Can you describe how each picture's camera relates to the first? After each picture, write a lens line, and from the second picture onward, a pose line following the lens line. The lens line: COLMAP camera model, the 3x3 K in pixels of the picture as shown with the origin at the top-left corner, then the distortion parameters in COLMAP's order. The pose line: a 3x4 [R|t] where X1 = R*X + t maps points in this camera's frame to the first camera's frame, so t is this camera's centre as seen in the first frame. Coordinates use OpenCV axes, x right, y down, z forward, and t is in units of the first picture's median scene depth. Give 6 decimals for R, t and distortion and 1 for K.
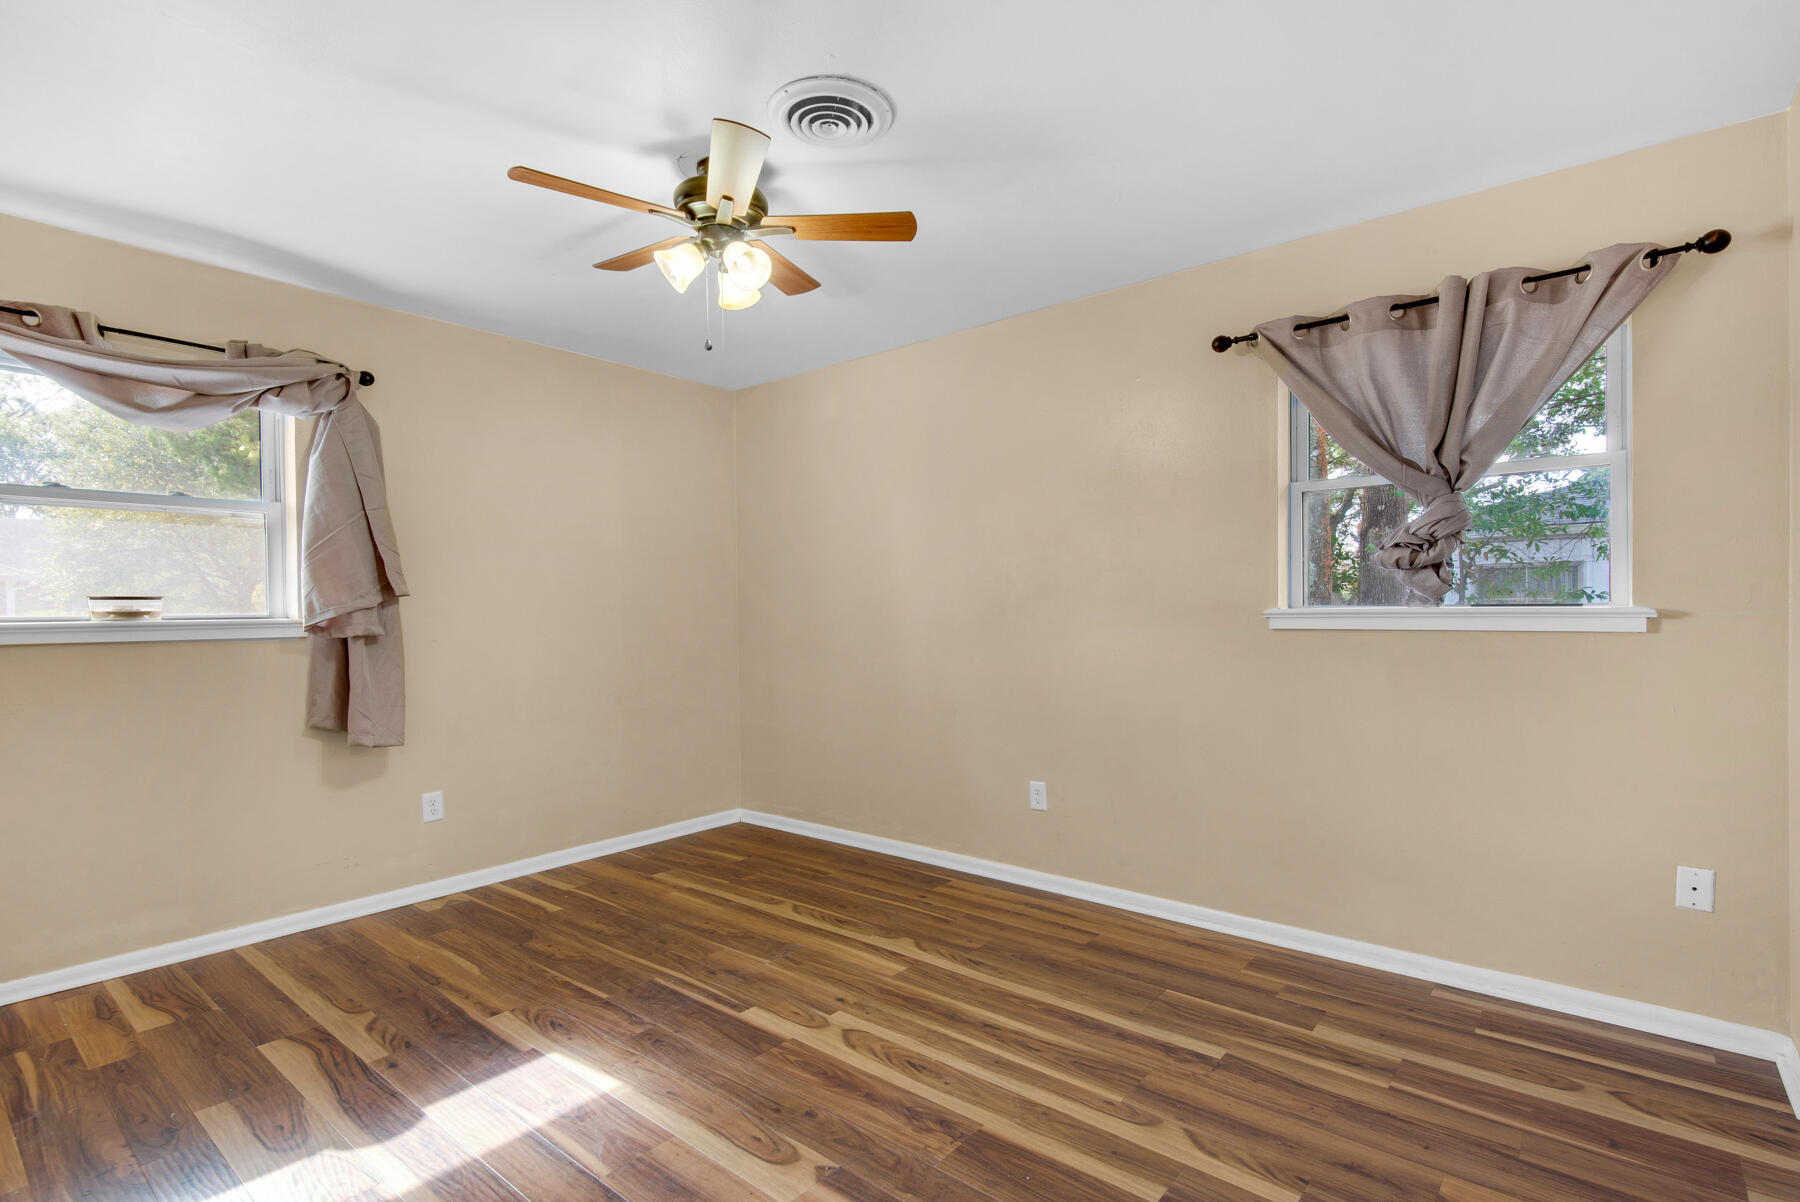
lens RADIAL K [[827.9, 0, 901.6], [0, 827.9, 606.1], [0, 0, 1]] dist [0.020355, -0.010675]
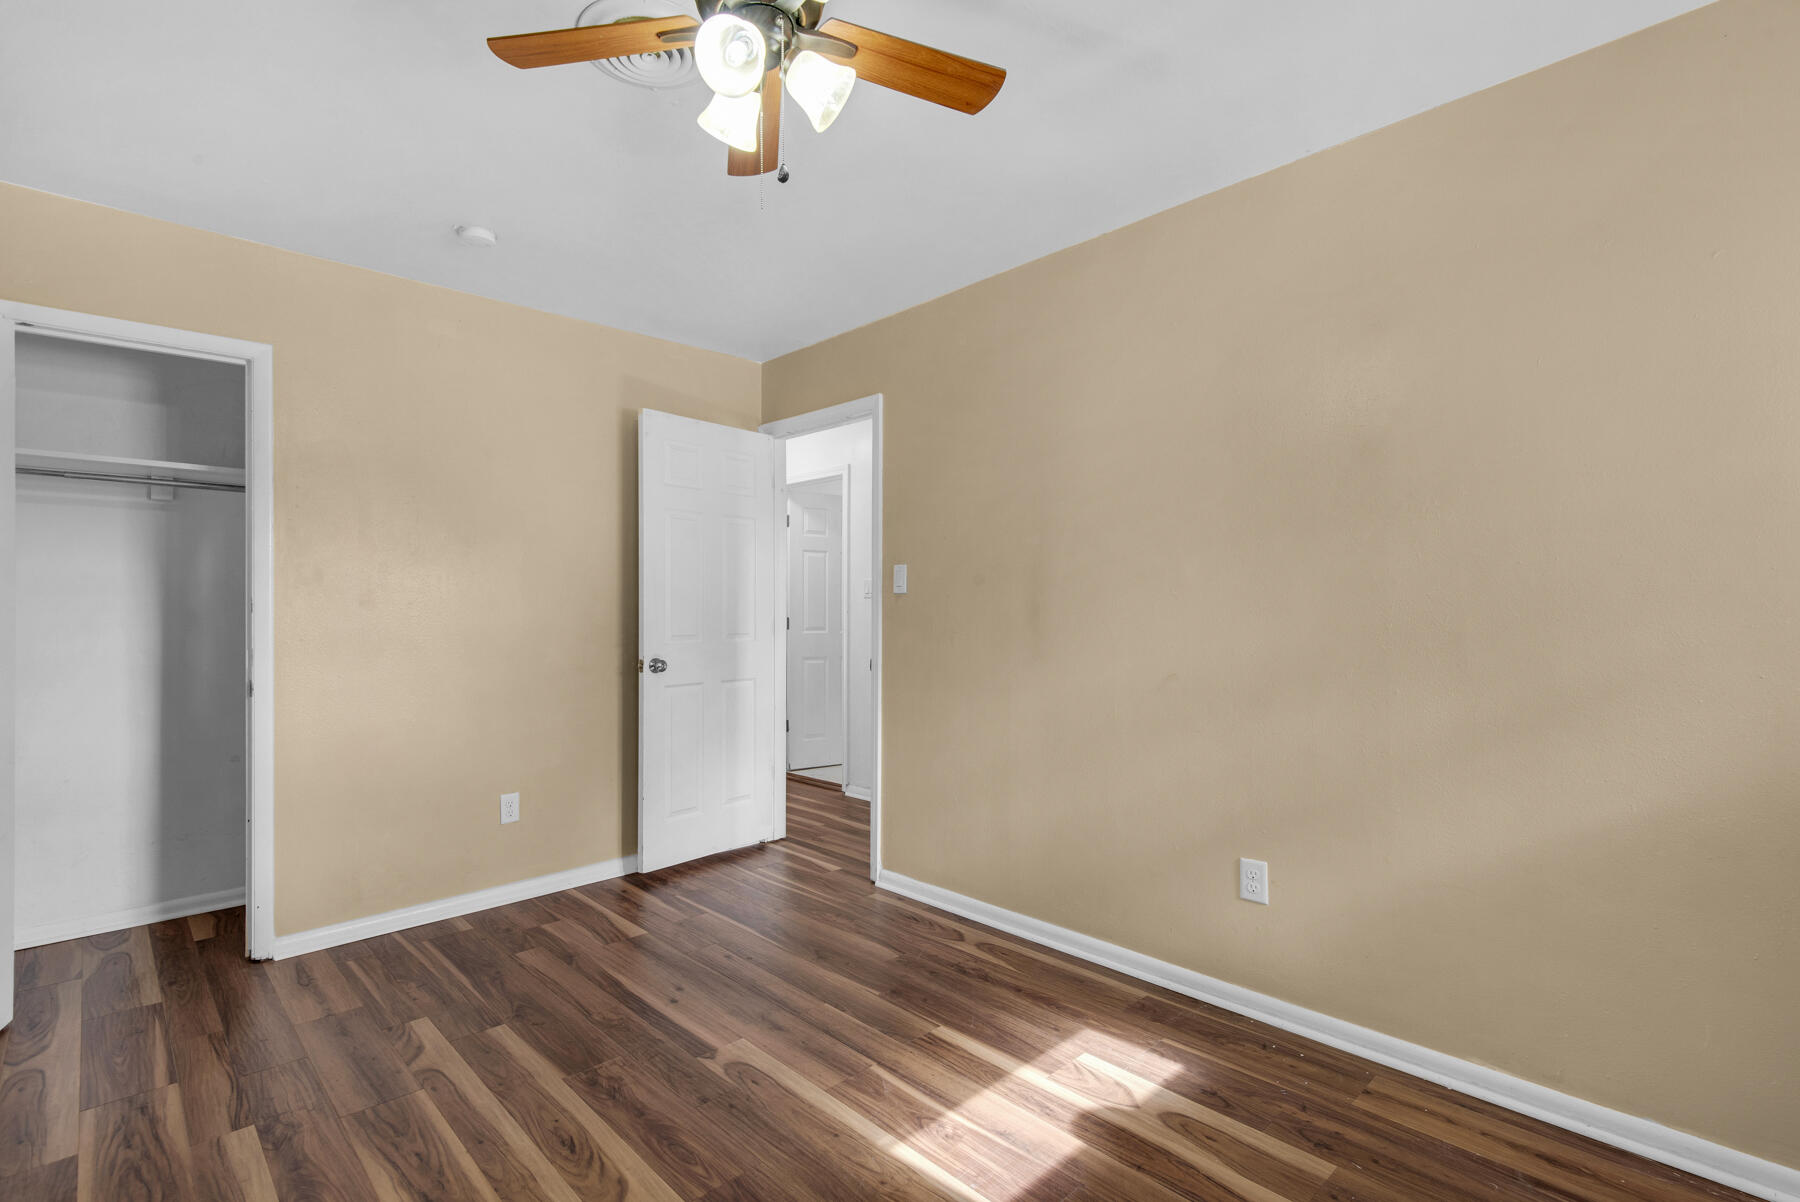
lens RADIAL K [[827.9, 0, 900.2], [0, 827.9, 605.7], [0, 0, 1]] dist [0.020355, -0.010675]
pose [[-0.995135, 0.014279, 0.097476, -0.478912], [0.013799, 0.999889, -0.005597, -0.021636], [-0.097545, -0.004225, -0.995222, 2.055049]]
